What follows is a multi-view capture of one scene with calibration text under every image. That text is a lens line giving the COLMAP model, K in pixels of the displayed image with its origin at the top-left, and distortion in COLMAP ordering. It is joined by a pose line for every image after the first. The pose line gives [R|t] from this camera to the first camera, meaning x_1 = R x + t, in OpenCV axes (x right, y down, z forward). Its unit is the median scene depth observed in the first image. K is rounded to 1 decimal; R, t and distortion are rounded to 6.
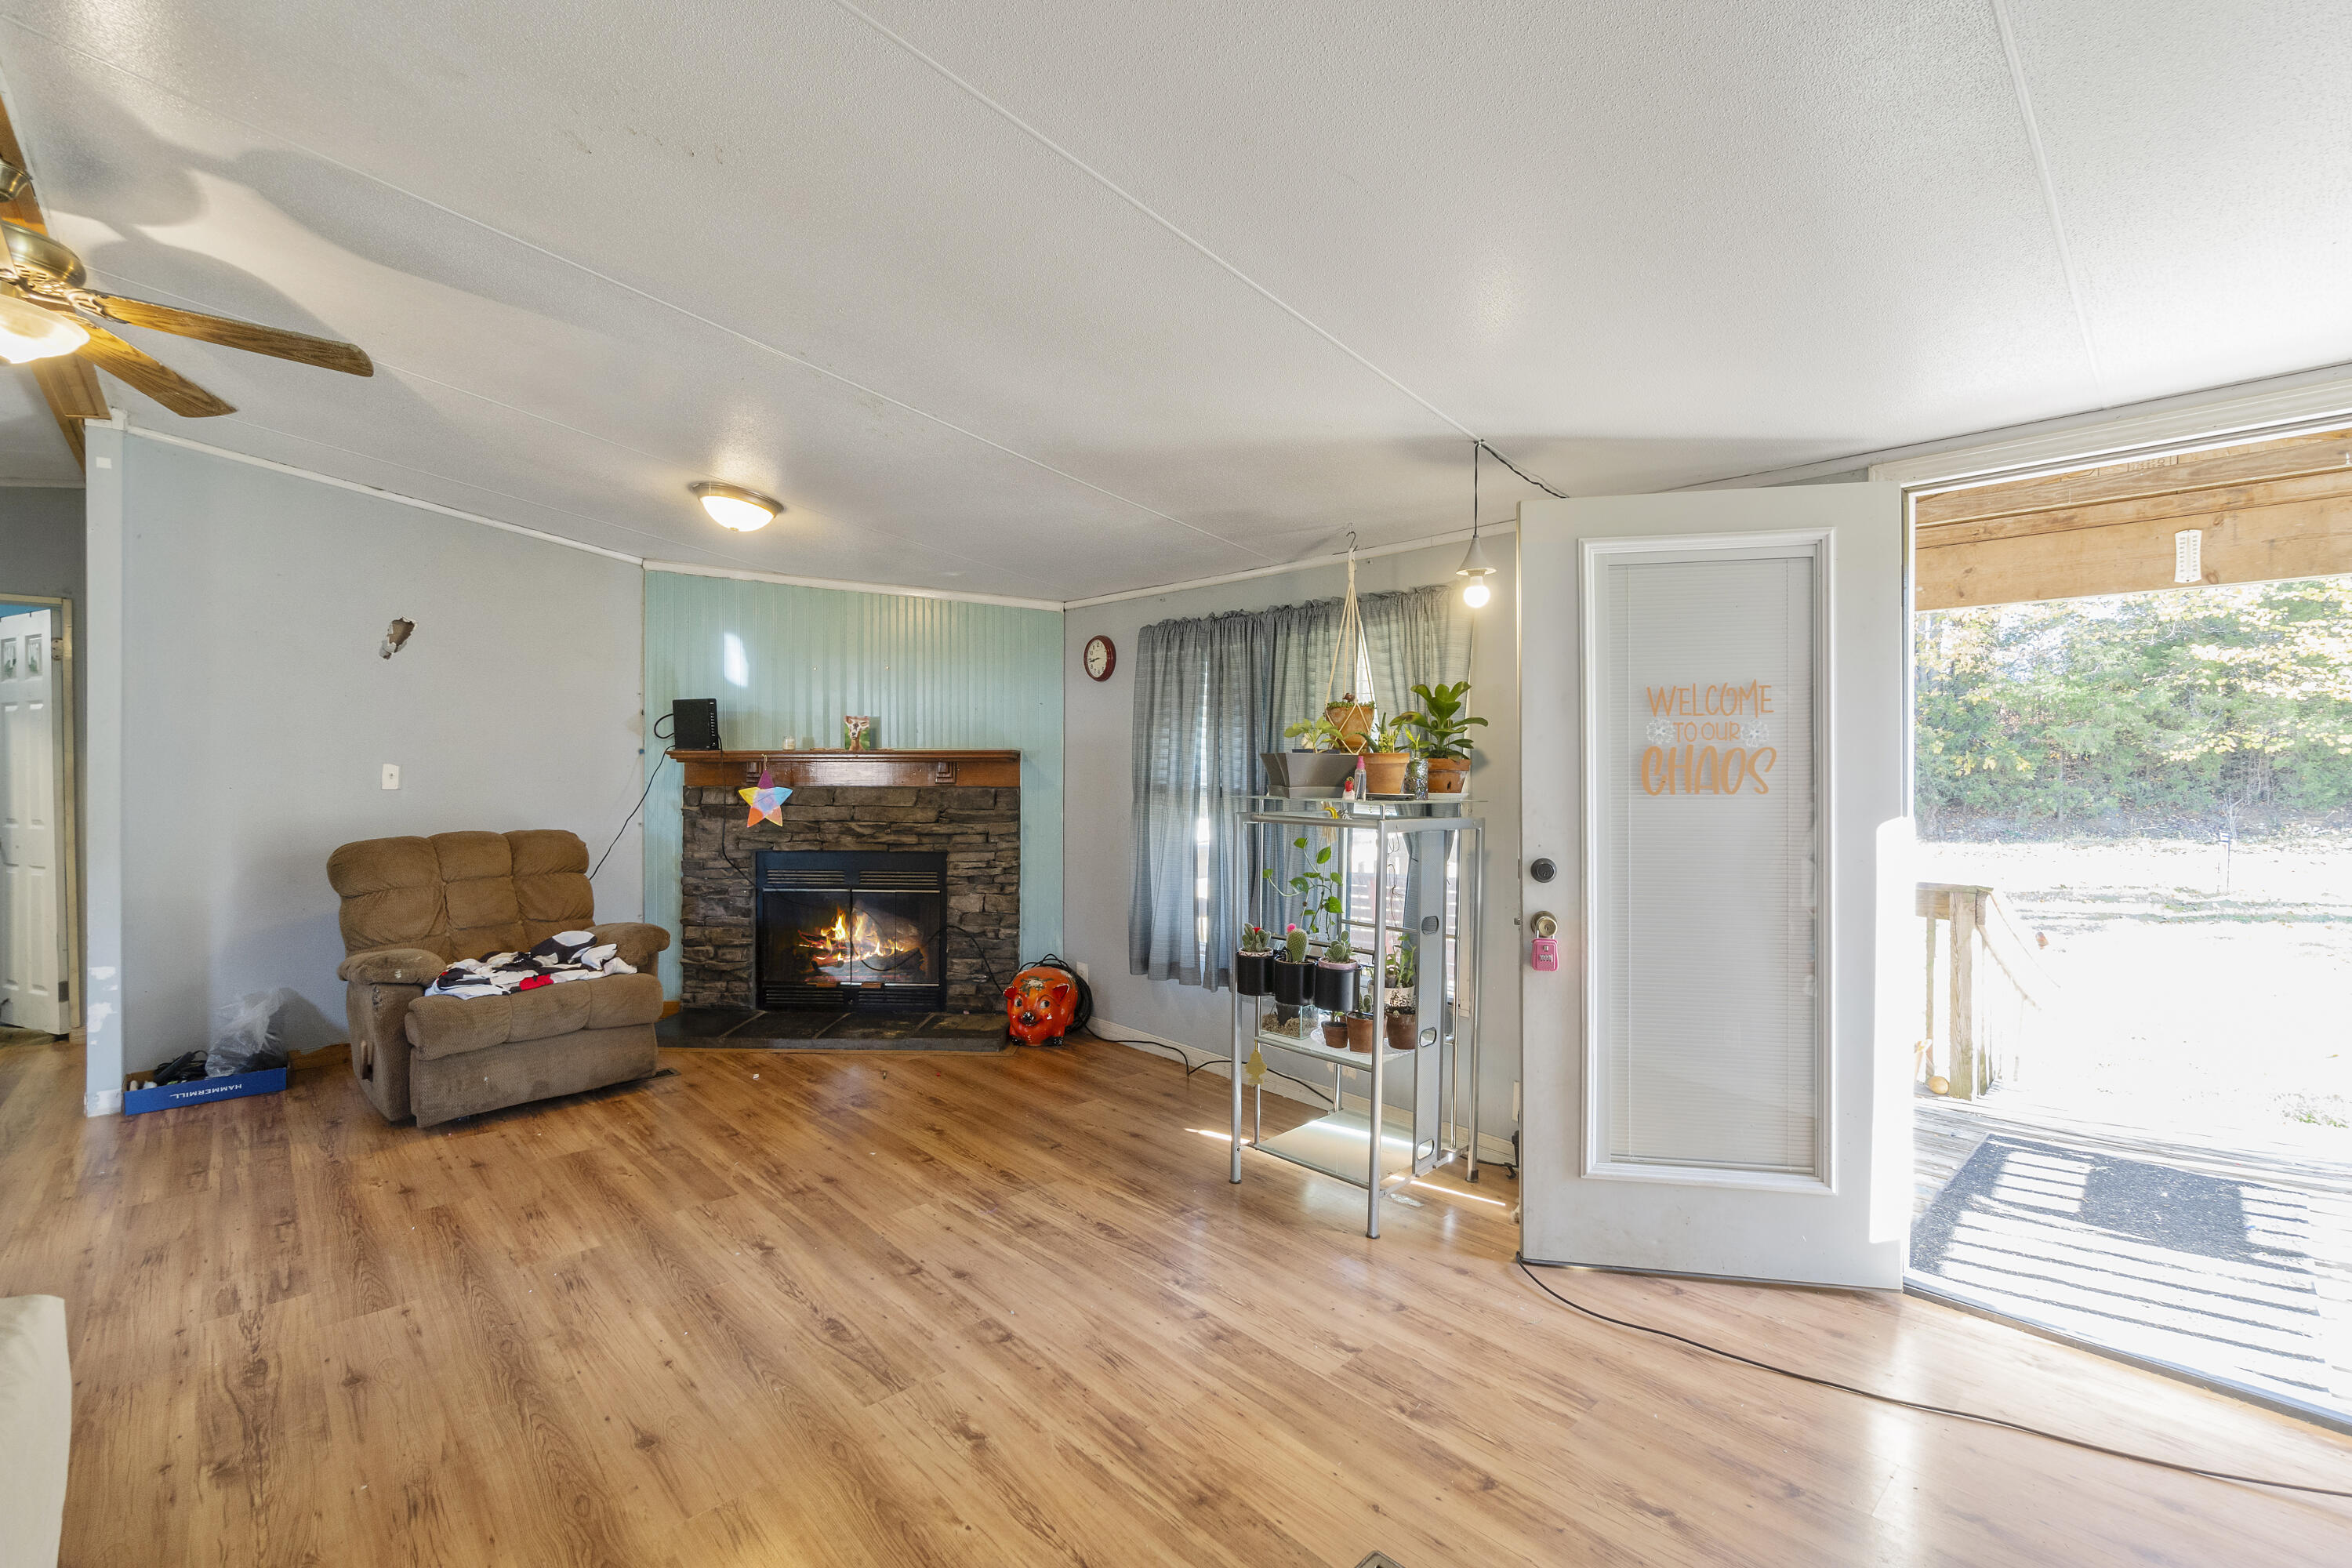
lens RADIAL K [[1039.9, 0, 1179.7], [0, 1039.9, 776.5], [0, 0, 1]] dist [-0.001335, -0.000154]
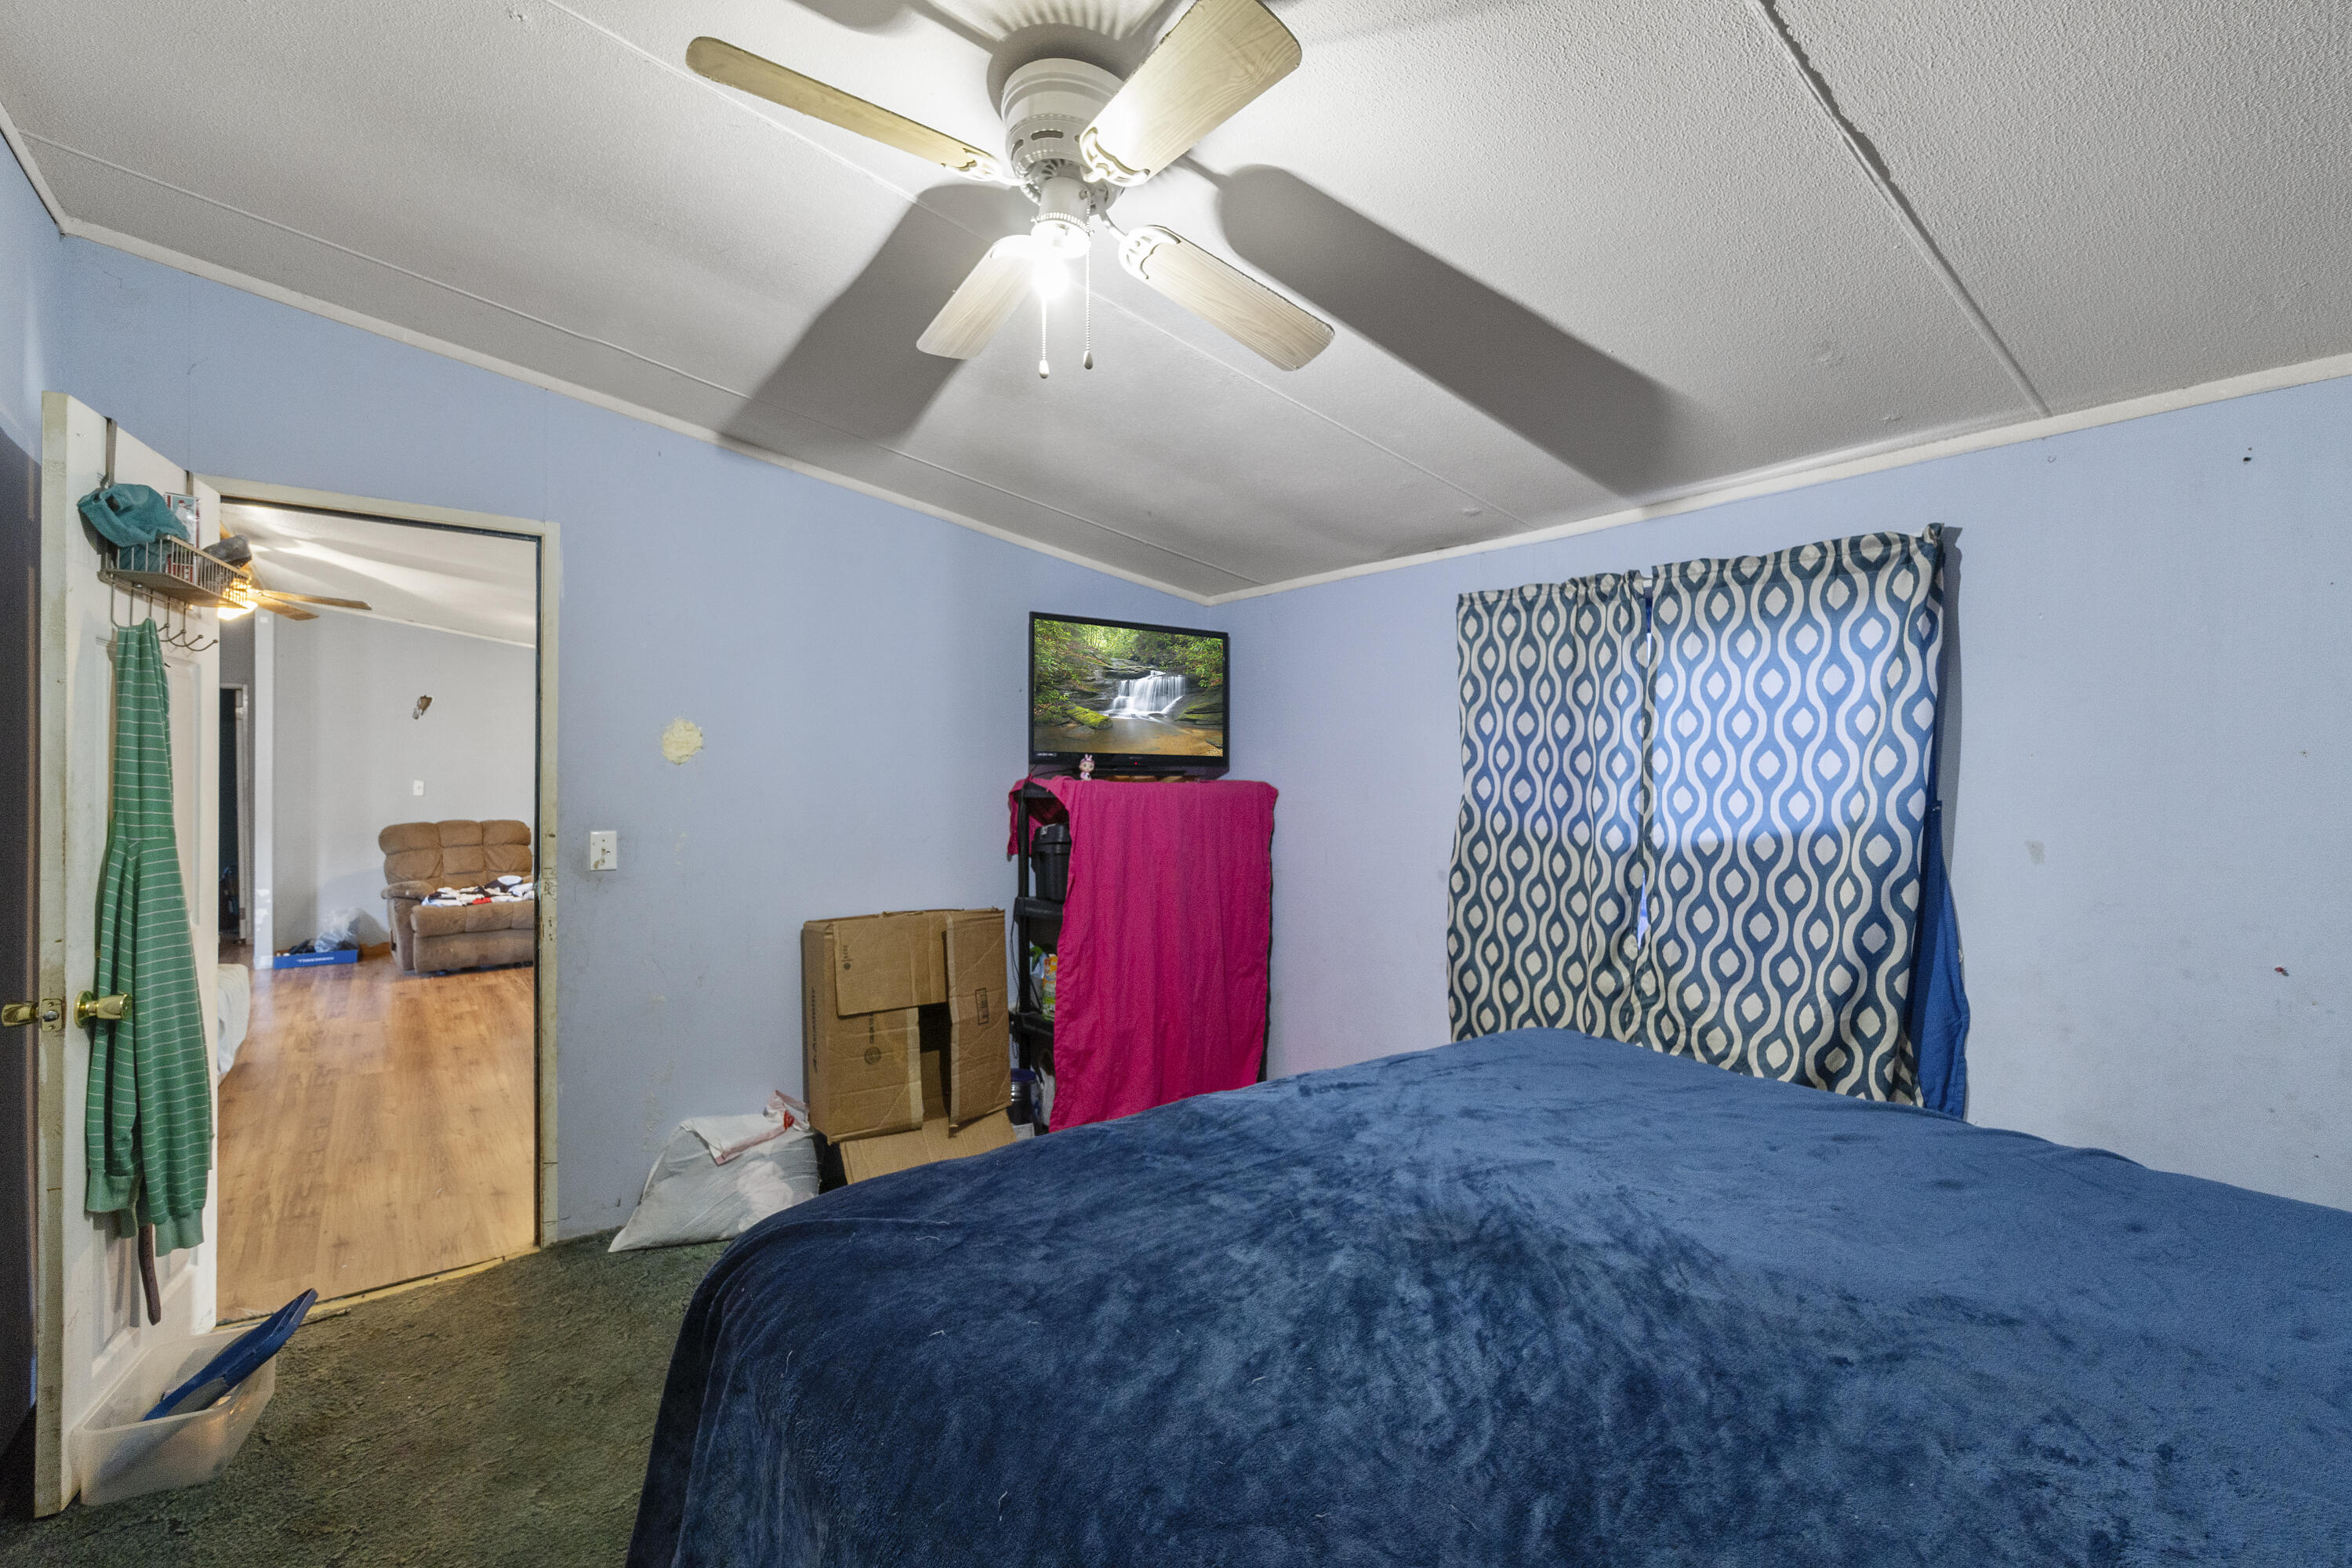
lens RADIAL K [[1039.9, 0, 1179.7], [0, 1039.9, 776.5], [0, 0, 1]] dist [-0.001335, -0.000154]
pose [[0.996434, -0.003047, -0.084319, 0.795786], [0.002119, 0.999936, -0.011097, 0.002730], [0.084348, 0.010879, 0.996377, -0.756069]]
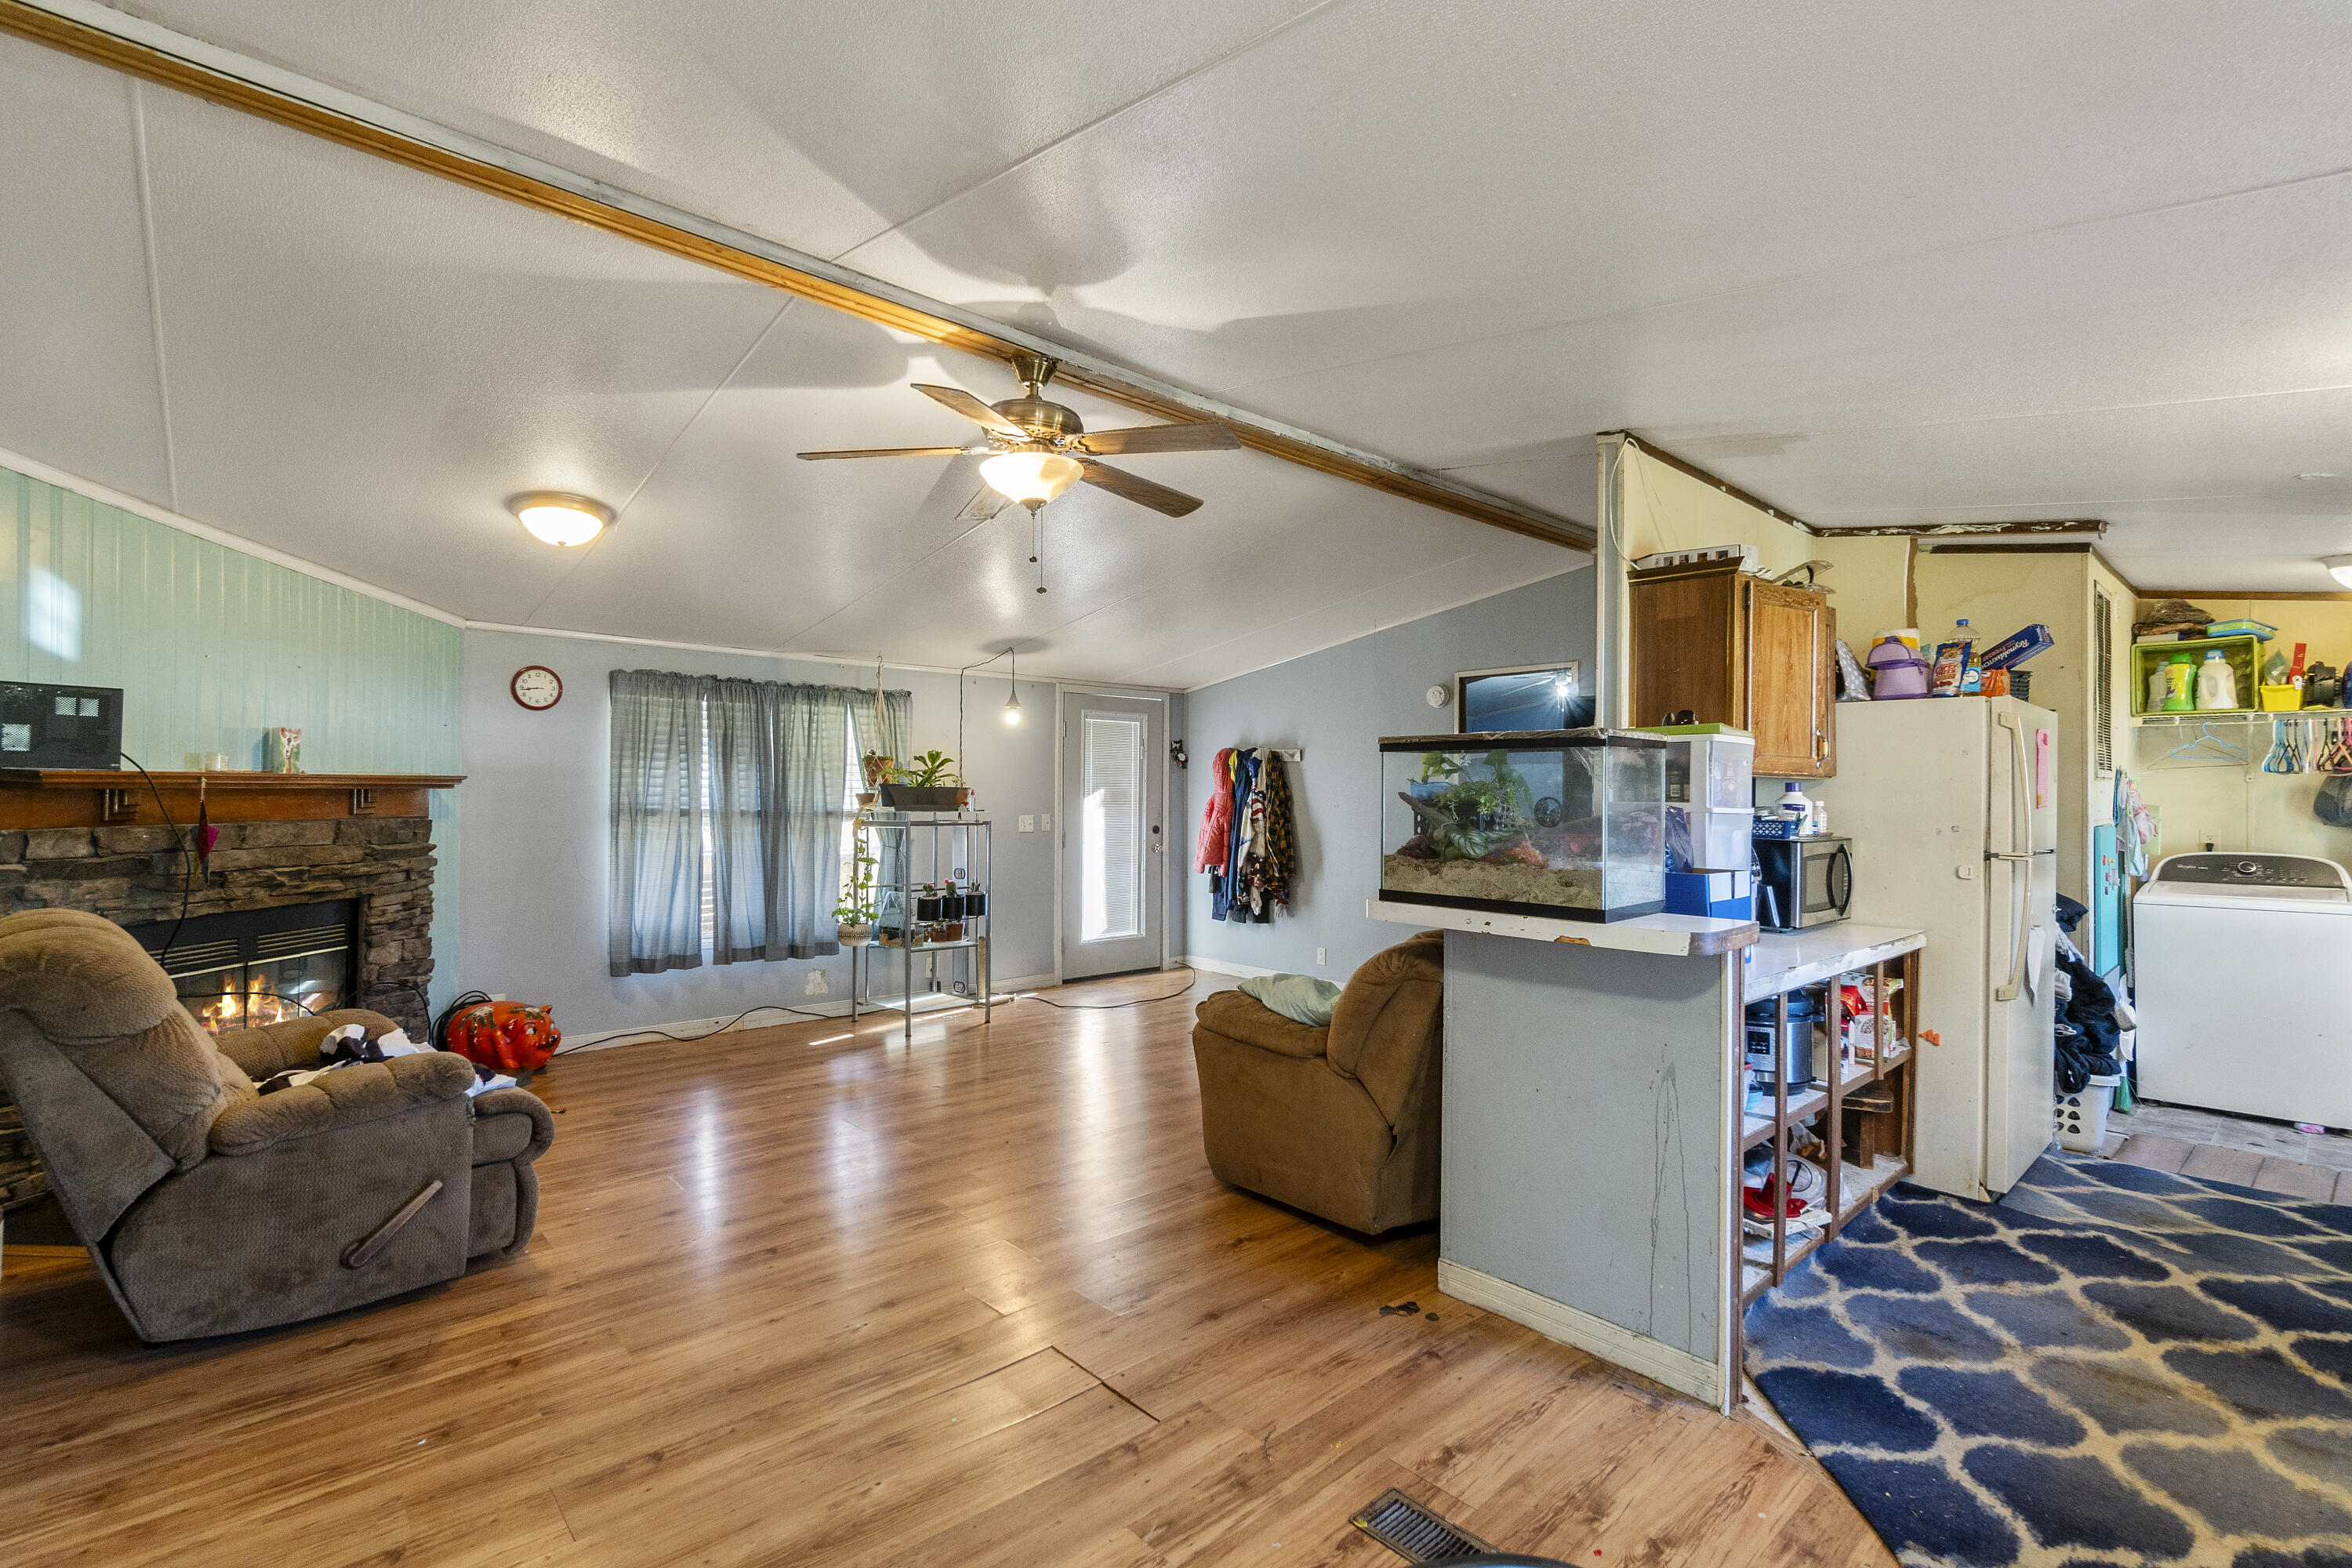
lens RADIAL K [[1064.8, 0, 1173.8], [0, 1064.8, 789.6], [0, 0, 1]] dist [0.002179, 0.000492]
pose [[0.041153, -0.002233, 0.999150, -1.481827], [0.005987, 0.999980, 0.001989, -0.015691], [-0.999135, 0.005900, 0.041166, 0.442883]]
